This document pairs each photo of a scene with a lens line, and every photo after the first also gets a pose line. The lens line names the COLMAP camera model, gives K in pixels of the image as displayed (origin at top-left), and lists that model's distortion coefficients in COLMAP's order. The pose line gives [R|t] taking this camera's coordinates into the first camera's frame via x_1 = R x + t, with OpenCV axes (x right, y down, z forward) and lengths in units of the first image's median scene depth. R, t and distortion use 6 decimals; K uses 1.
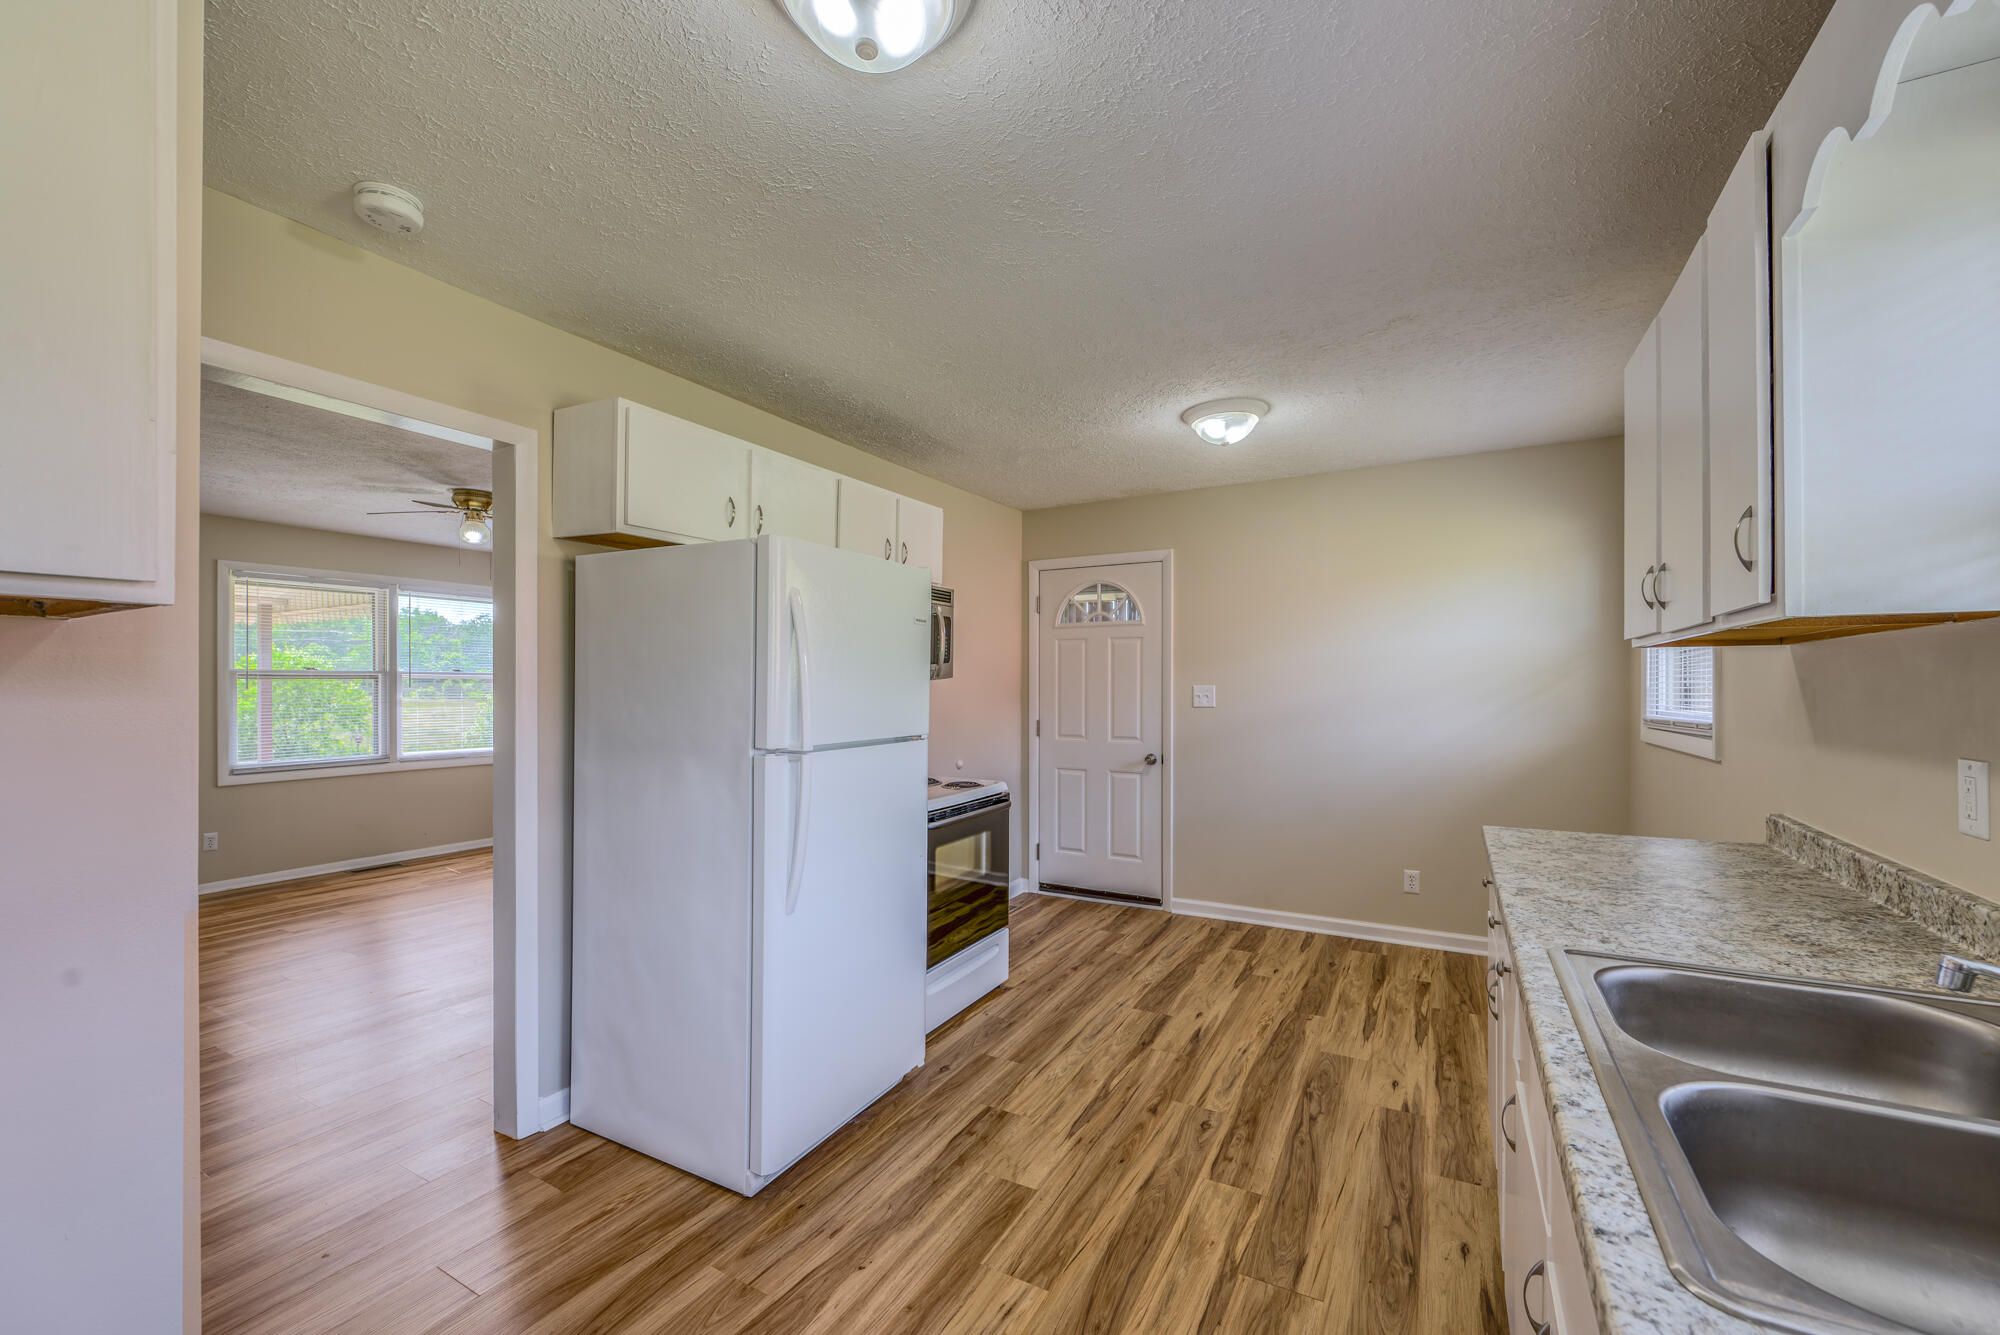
lens RADIAL K [[787.8, 0, 1004.9], [0, 787.8, 681.1], [0, 0, 1]] dist [-0.000034, -0.002401]
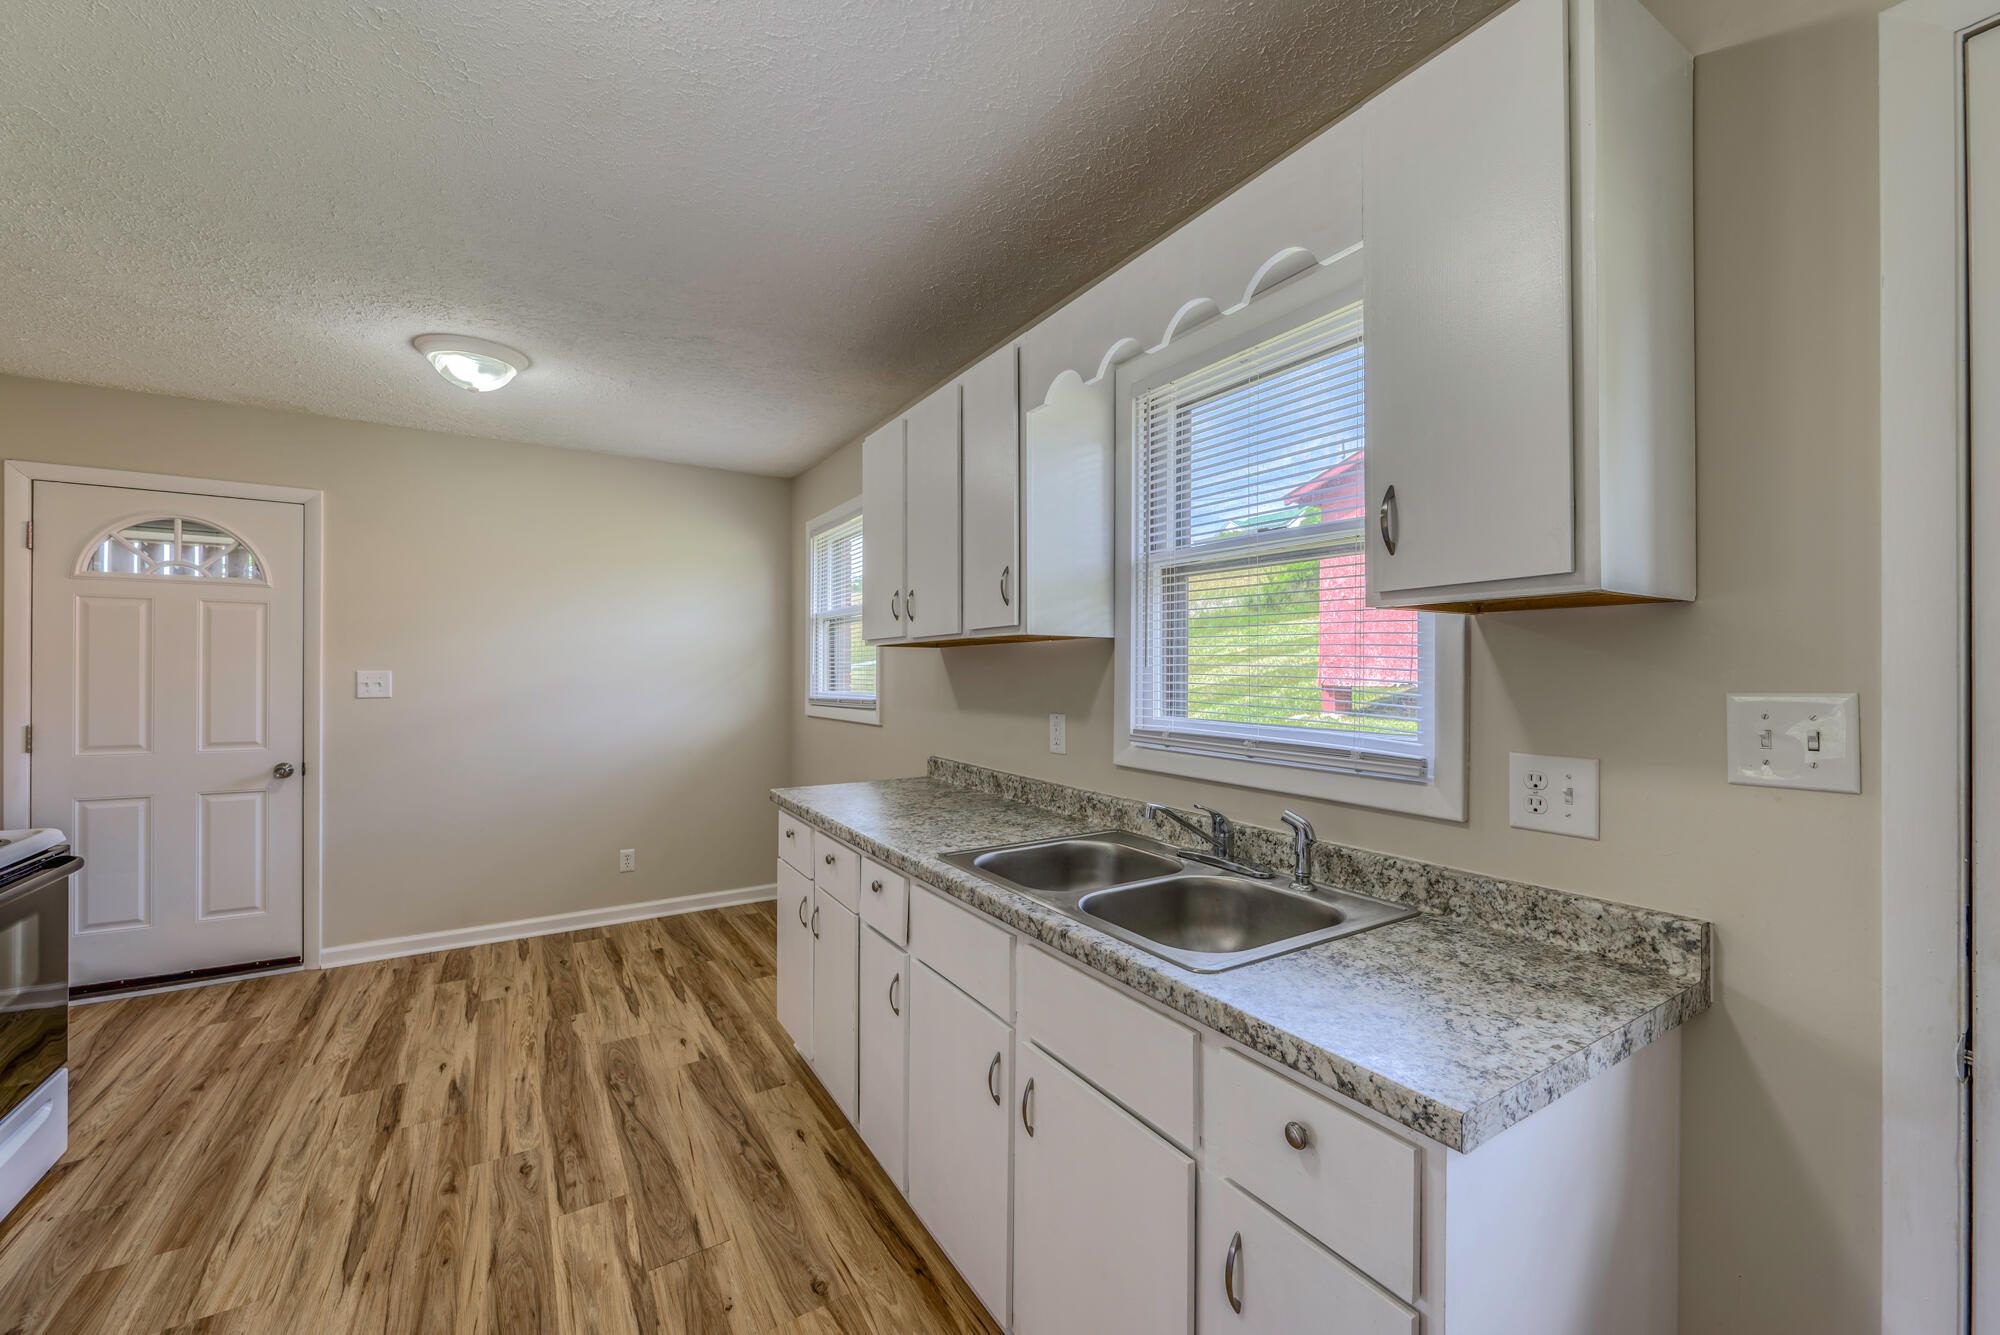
lens RADIAL K [[787.8, 0, 1007.4], [0, 787.8, 666.9], [0, 0, 1]] dist [-0.000034, -0.002401]
pose [[0.476271, 0.009702, 0.879245, -0.219929], [-0.010046, 0.999934, -0.005592, -0.000083], [-0.879241, -0.006170, 0.476337, 0.087728]]
